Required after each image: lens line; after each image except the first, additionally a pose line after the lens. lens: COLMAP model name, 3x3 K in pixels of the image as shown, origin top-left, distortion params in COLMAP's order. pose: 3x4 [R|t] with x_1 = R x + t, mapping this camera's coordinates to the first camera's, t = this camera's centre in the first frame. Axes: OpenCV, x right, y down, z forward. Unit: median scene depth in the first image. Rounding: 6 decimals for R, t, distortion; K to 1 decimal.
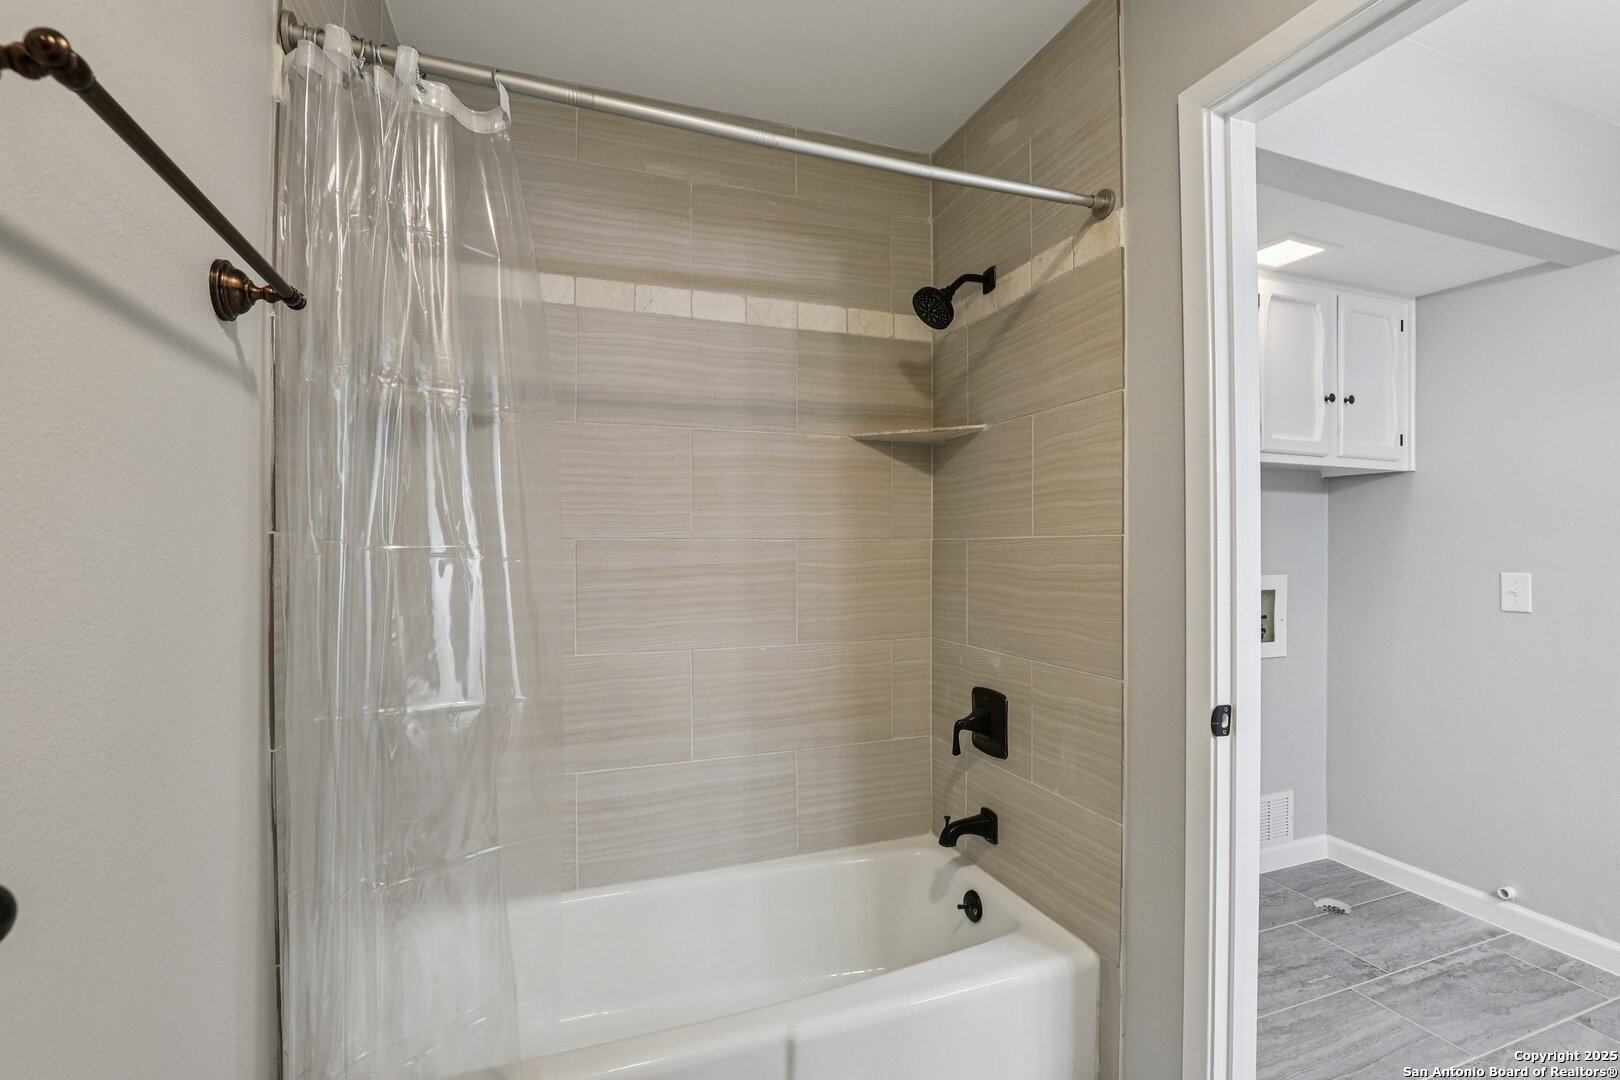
lens RADIAL K [[747.1, 0, 806.3], [0, 747.1, 533.3], [0, 0, 1]] dist [-0.035856, 0.007373]
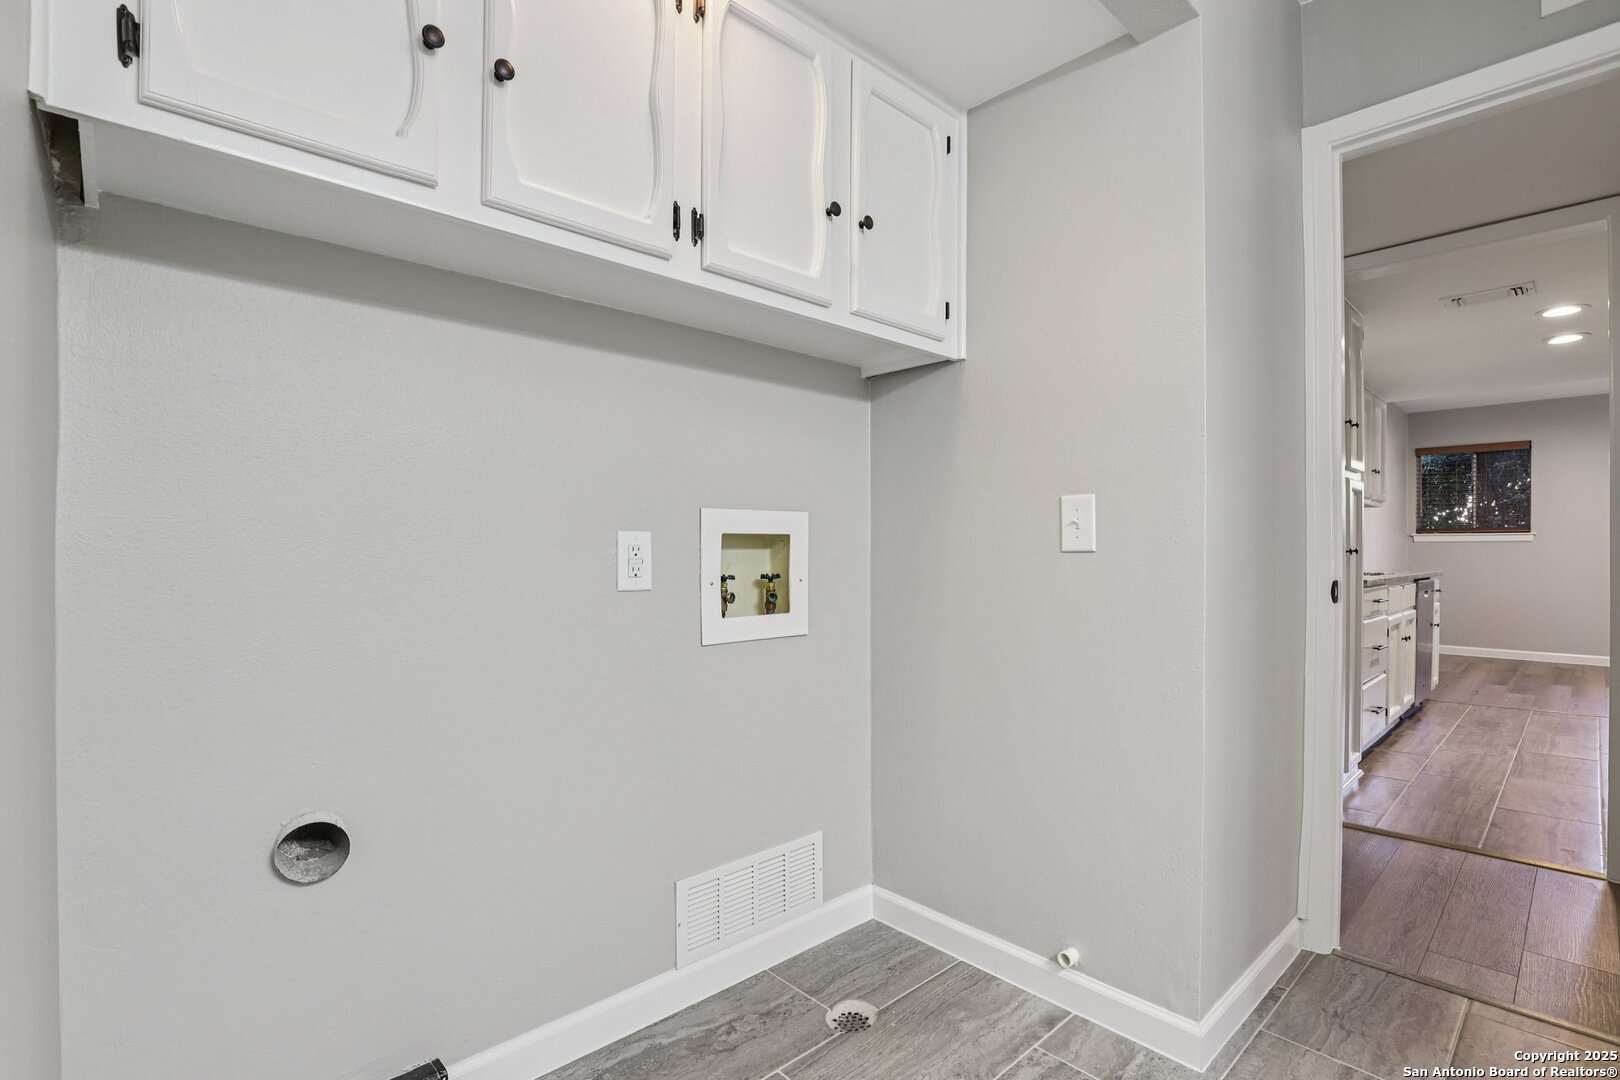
lens RADIAL K [[752.0, 0, 816.6], [0, 752.0, 552.5], [0, 0, 1]] dist [-0.019339, -0.000136]
pose [[0.924262, -0.006149, 0.381709, 0.447429], [0.001695, 0.999927, 0.012002, 0.094945], [-0.381755, -0.010446, 0.924205, 0.409895]]
